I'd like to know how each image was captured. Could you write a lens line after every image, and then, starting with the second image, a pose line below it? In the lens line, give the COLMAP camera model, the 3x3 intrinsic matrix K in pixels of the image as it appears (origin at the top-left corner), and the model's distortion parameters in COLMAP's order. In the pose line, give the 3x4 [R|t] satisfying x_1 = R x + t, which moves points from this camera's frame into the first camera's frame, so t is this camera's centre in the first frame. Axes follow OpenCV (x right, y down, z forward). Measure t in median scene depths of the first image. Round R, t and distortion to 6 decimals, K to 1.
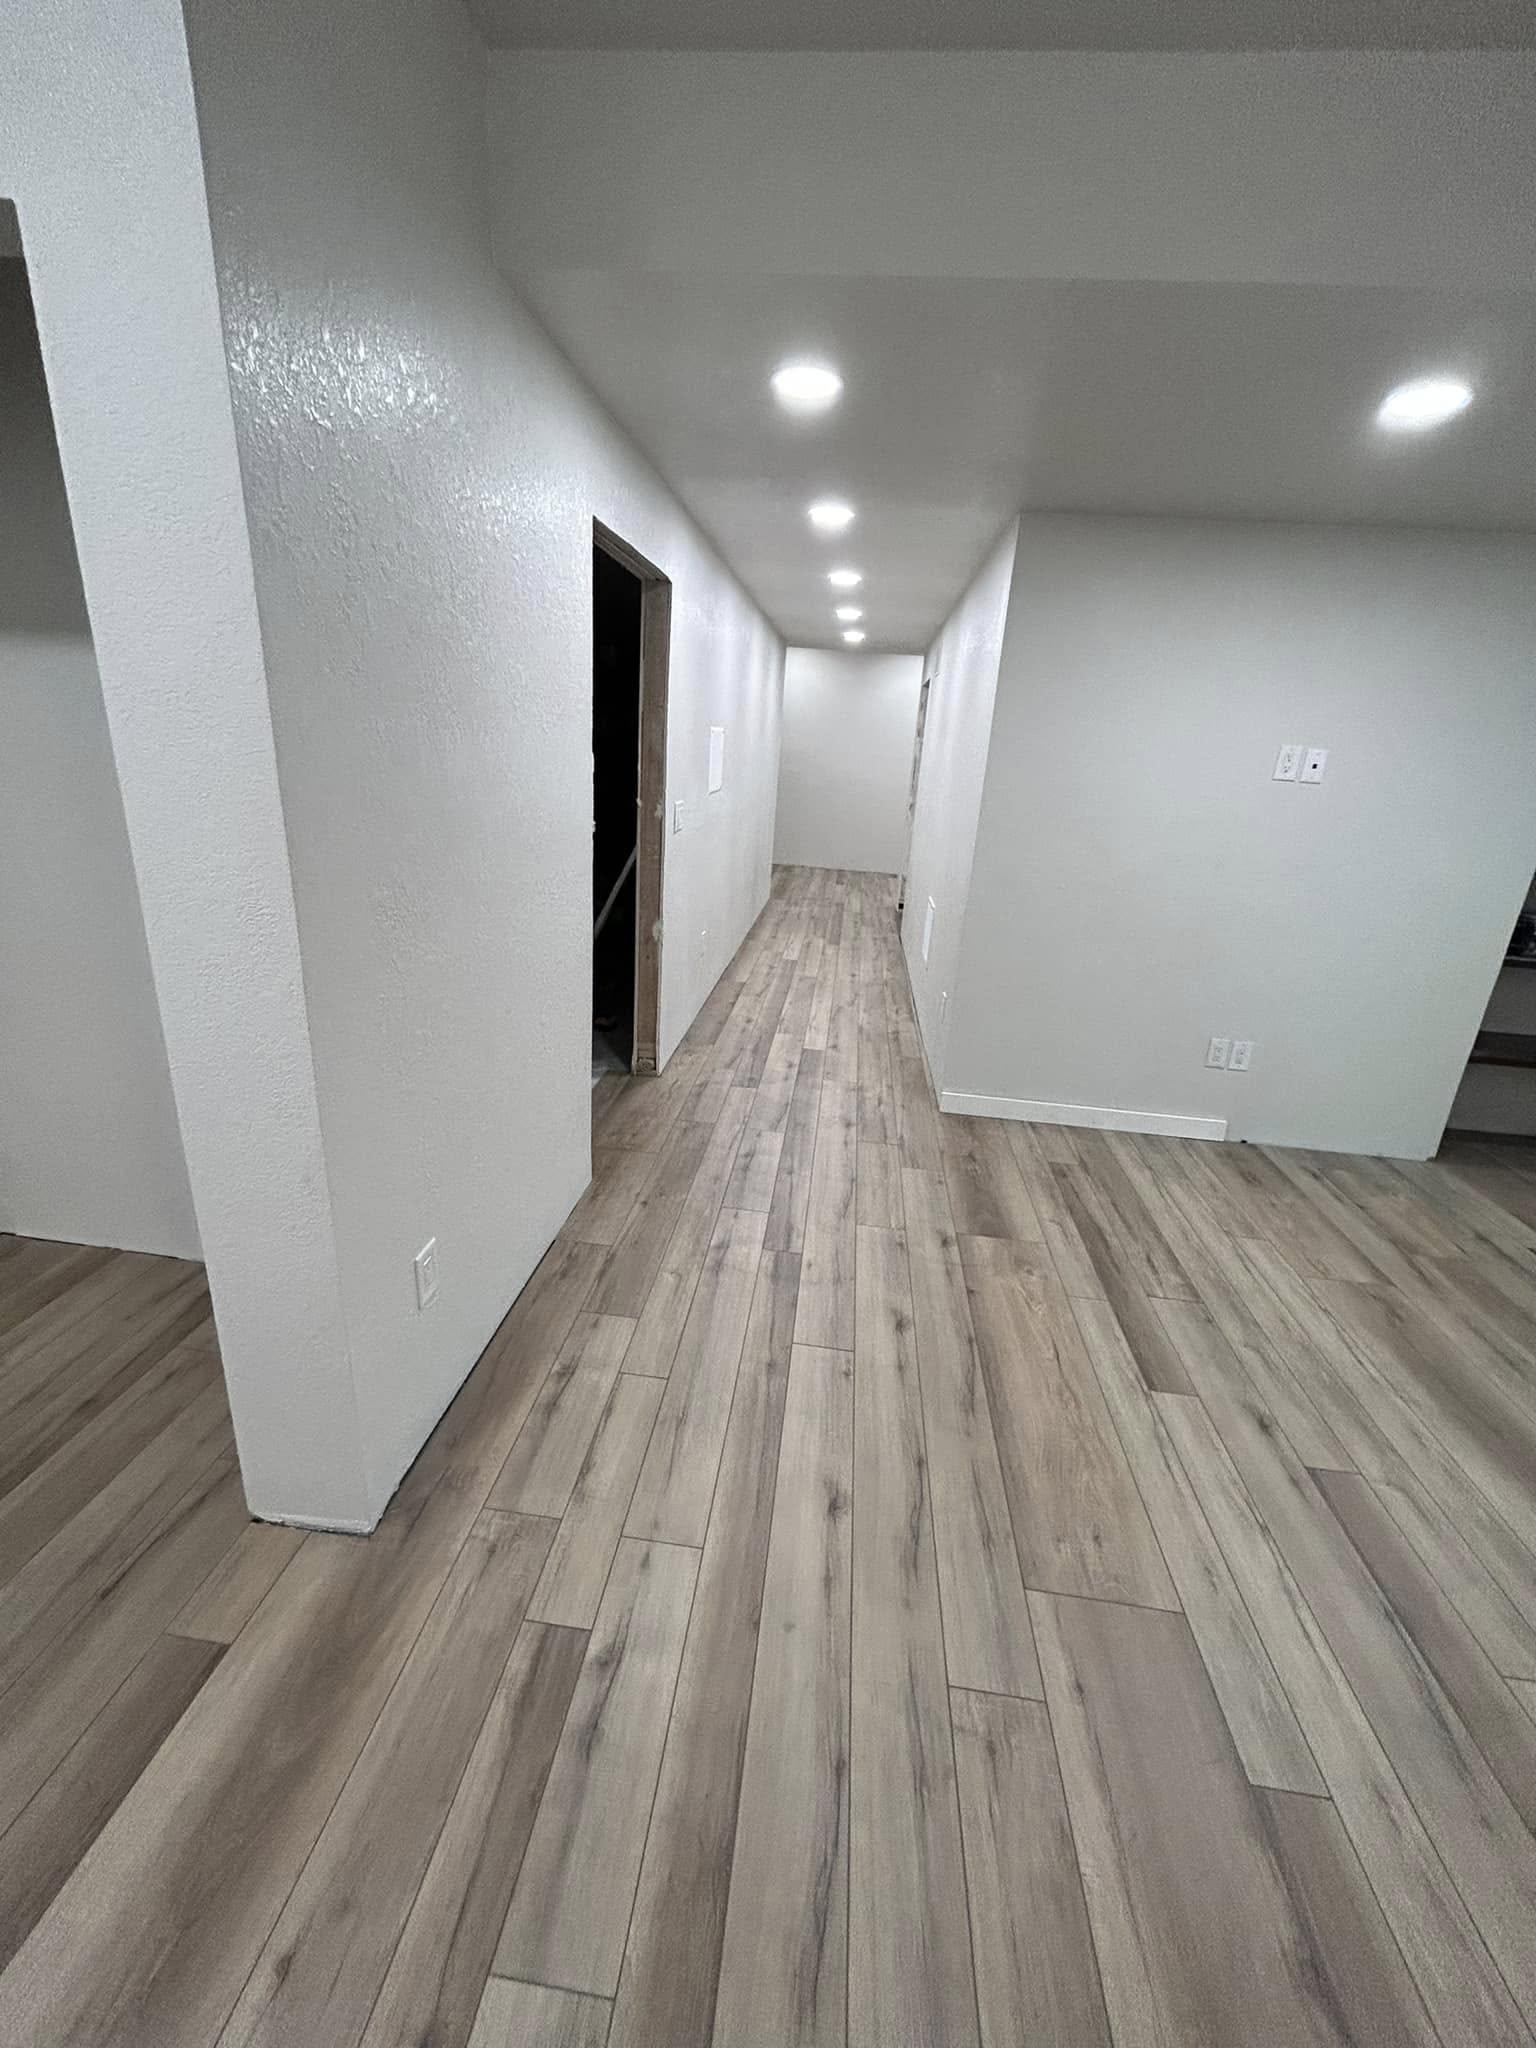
lens RADIAL K [[823.9, 0, 768.0], [0, 823.9, 1024.0], [0, 0, 1]] dist [0.000589, 0.000000]
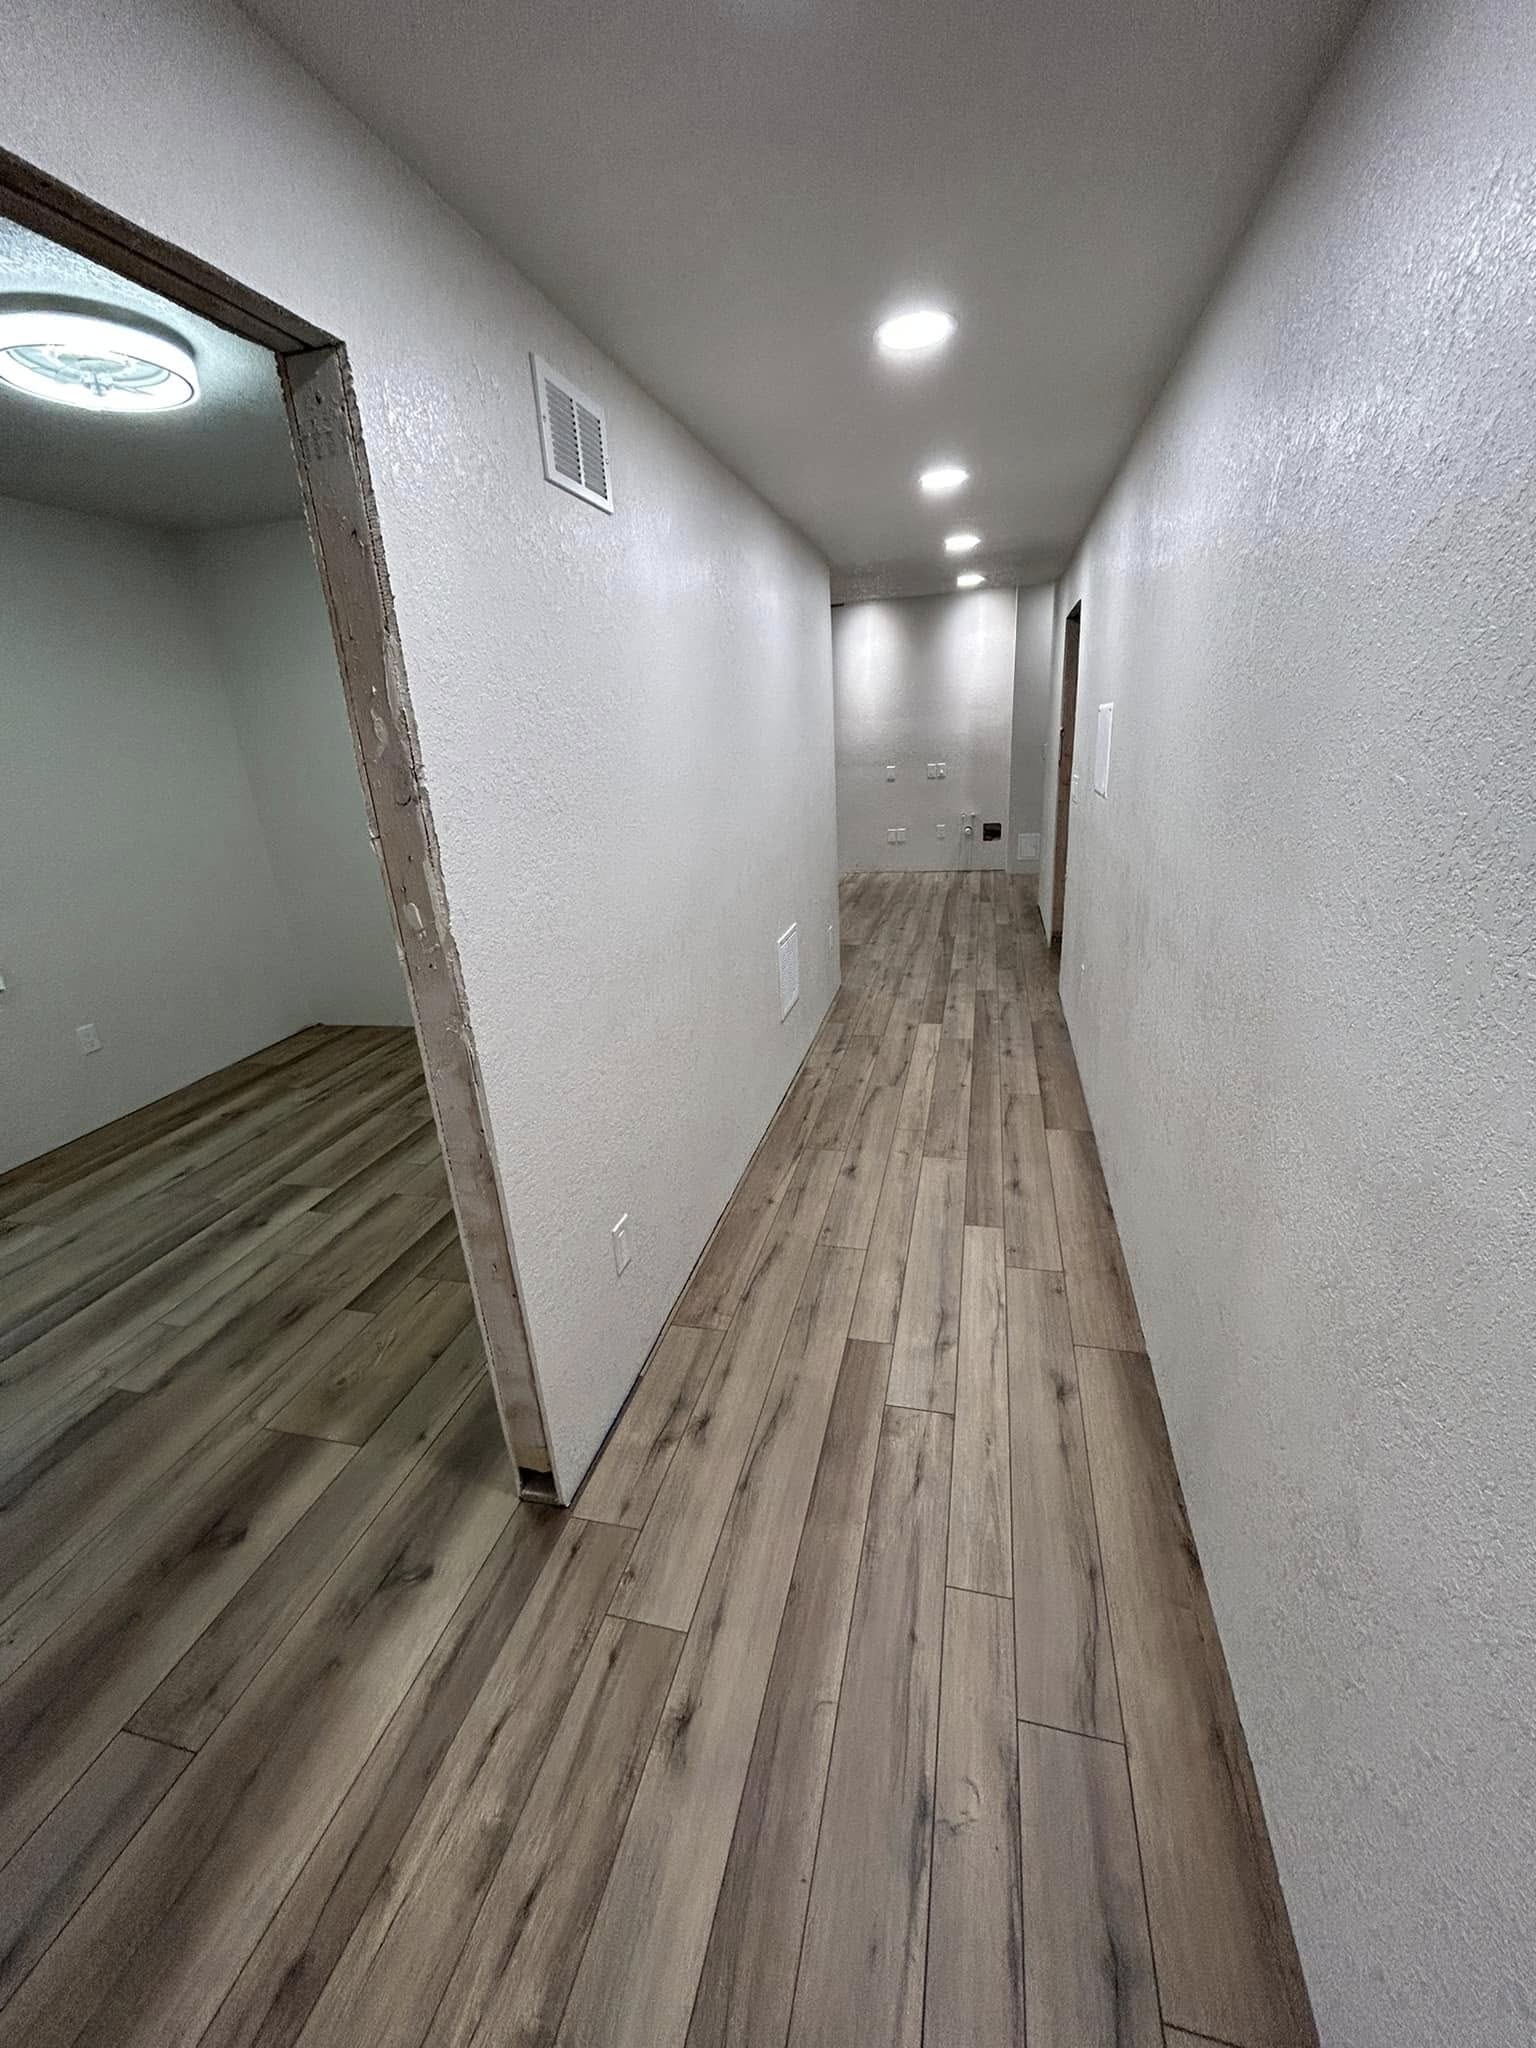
lens RADIAL K [[823.9, 0, 768.0], [0, 823.9, 1024.0], [0, 0, 1]] dist [0.000589, 0.000000]
pose [[-0.990663, -0.058498, 0.123144, 0.123852], [0.032770, 0.774605, 0.631596, -0.590982], [-0.132335, 0.629734, -0.765455, 1.719757]]
